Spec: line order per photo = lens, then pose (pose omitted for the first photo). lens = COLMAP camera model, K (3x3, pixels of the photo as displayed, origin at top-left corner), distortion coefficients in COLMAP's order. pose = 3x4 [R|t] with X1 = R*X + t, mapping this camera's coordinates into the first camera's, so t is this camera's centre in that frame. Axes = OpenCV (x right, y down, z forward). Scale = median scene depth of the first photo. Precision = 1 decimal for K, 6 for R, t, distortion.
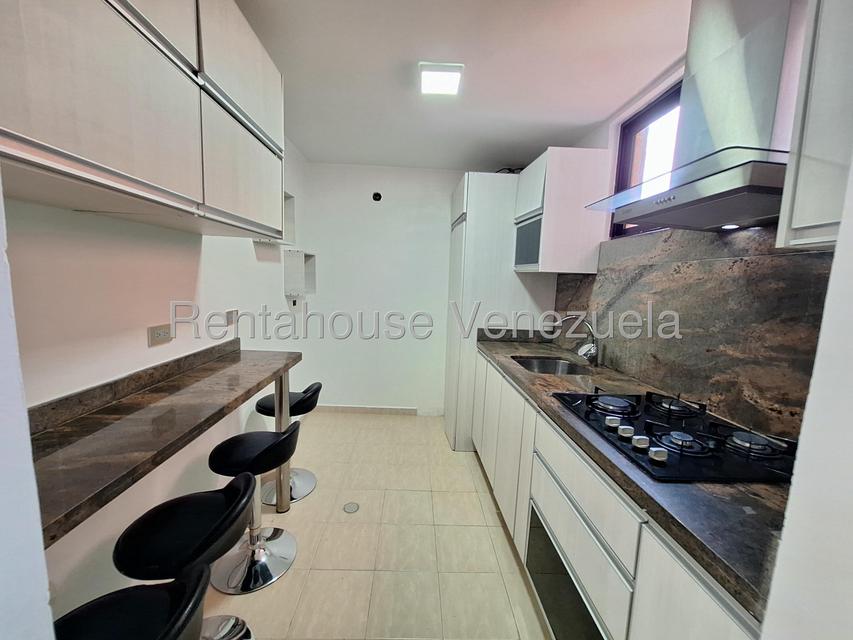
lens RADIAL K [[333.1, 0, 422.8], [0, 333.1, 320.5], [0, 0, 1]] dist [-0.001901, 0.000529]
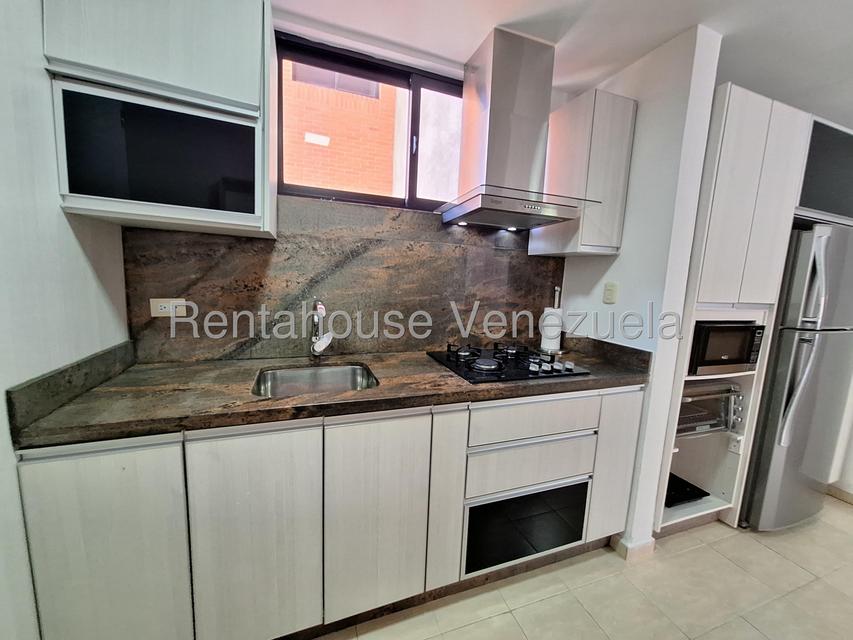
lens RADIAL K [[331.7, 0, 422.0], [0, 331.7, 319.6], [0, 0, 1]] dist [-0.003725, -0.000204]
pose [[-0.303432, -0.179334, 0.935825, -0.345404], [0.057830, 0.976853, 0.205947, -0.127387], [-0.951097, 0.116610, -0.286037, 1.178339]]
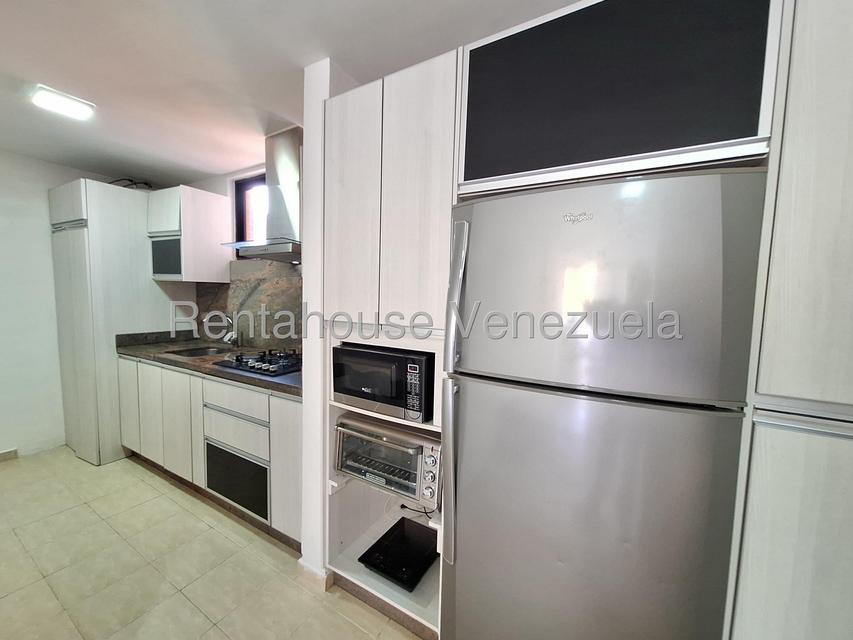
lens RADIAL K [[333.1, 0, 422.8], [0, 333.1, 320.5], [0, 0, 1]] dist [-0.001901, 0.000529]
pose [[0.525974, -0.086557, 0.846085, -0.320965], [0.099495, 0.994239, 0.039862, 0.053308], [-0.844661, 0.063215, 0.531556, -0.539784]]
